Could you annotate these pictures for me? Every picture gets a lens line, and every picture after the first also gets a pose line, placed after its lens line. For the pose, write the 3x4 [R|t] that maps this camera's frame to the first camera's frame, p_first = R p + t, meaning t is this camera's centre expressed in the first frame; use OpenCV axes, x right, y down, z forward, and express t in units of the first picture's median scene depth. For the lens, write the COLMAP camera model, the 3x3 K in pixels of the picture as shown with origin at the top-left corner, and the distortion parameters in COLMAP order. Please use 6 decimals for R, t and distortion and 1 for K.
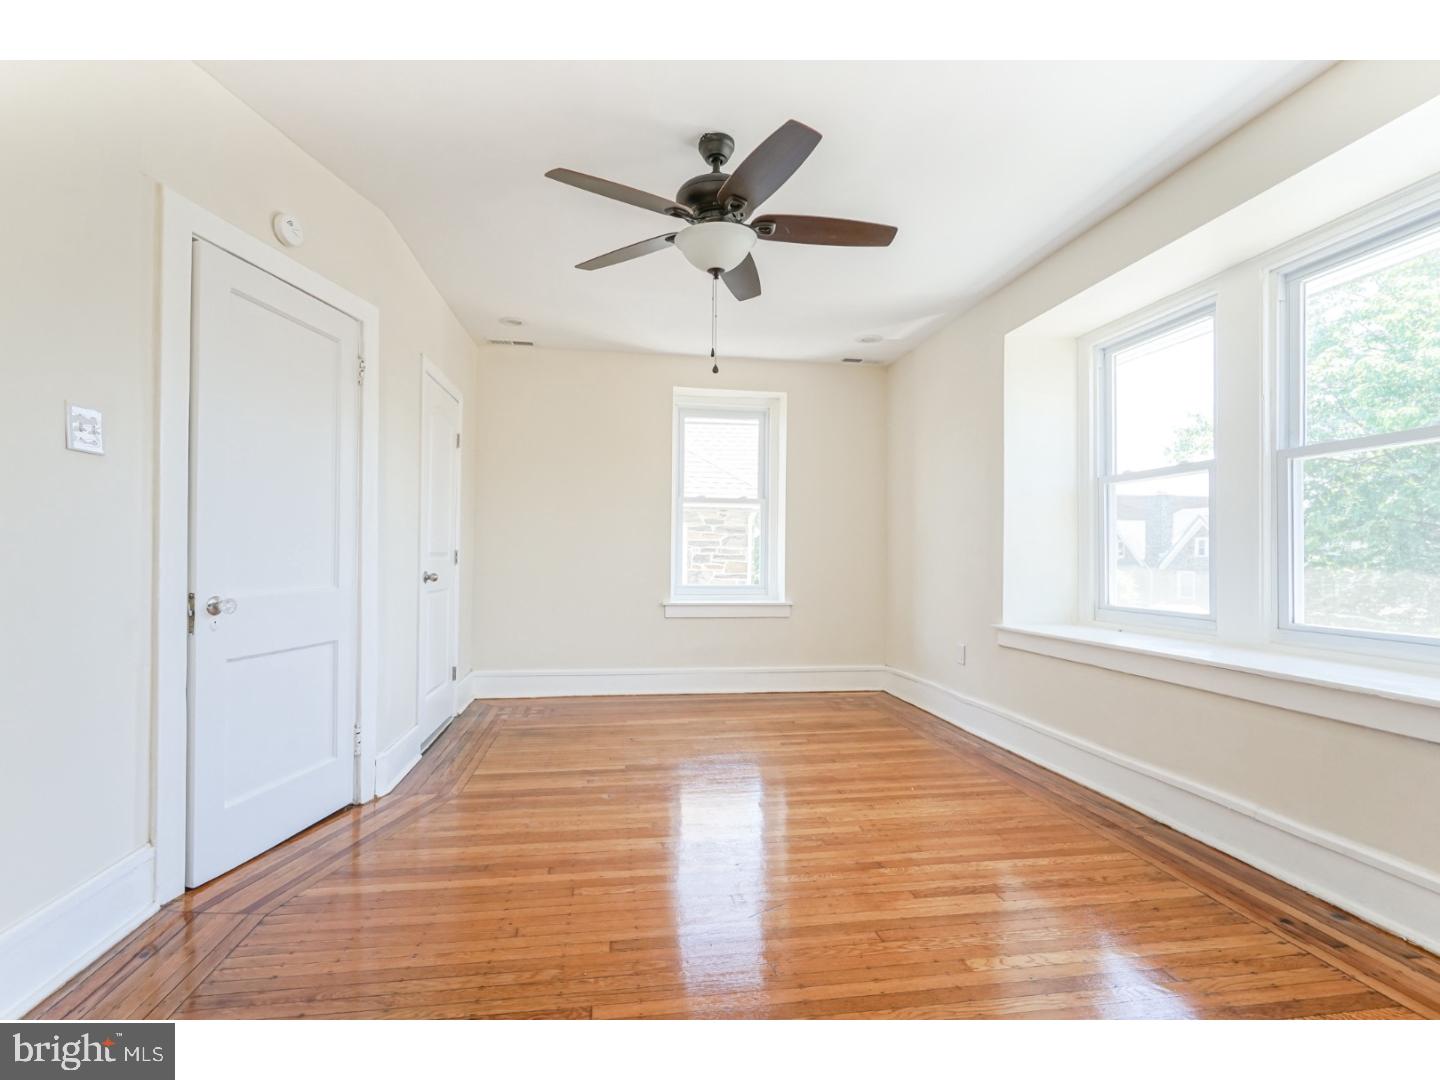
lens RADIAL K [[685.2, 0, 711.5], [0, 685.2, 537.0], [0, 0, 1]] dist [-0.002782, 0.003327]
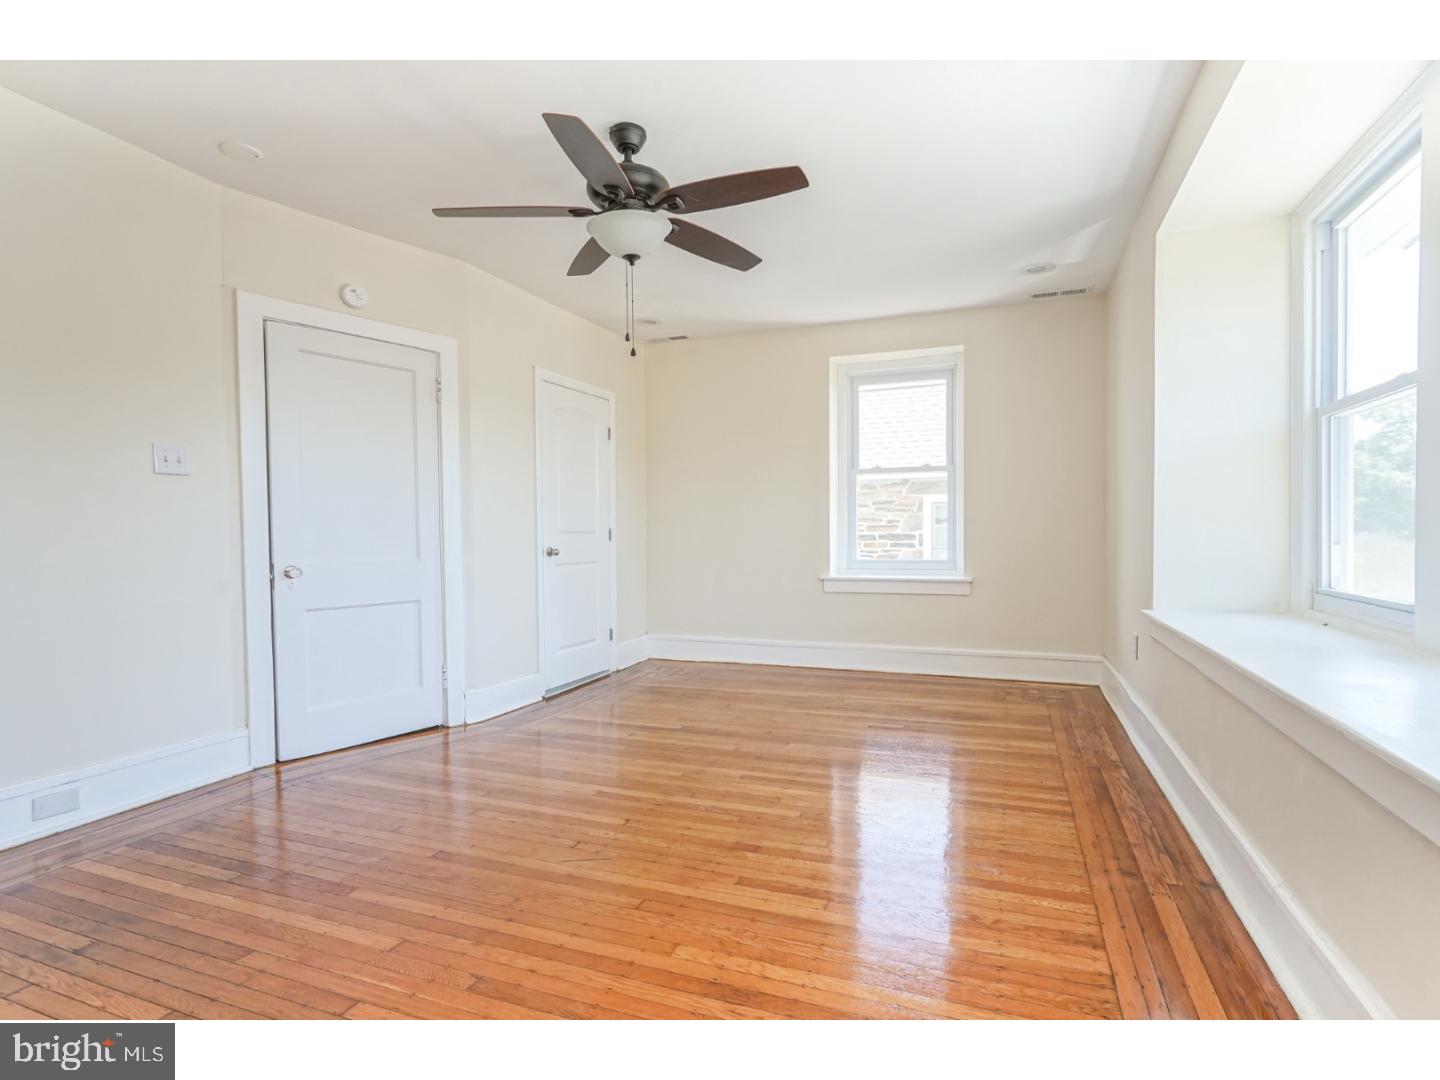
lens RADIAL K [[685.2, 0, 738.7], [0, 685.2, 533.7], [0, 0, 1]] dist [-0.002782, 0.003327]
pose [[0.875790, -0.016895, -0.482396, 0.576122], [0.031926, 0.999226, 0.022965, 0.011698], [0.481635, -0.035513, 0.875652, 0.135049]]
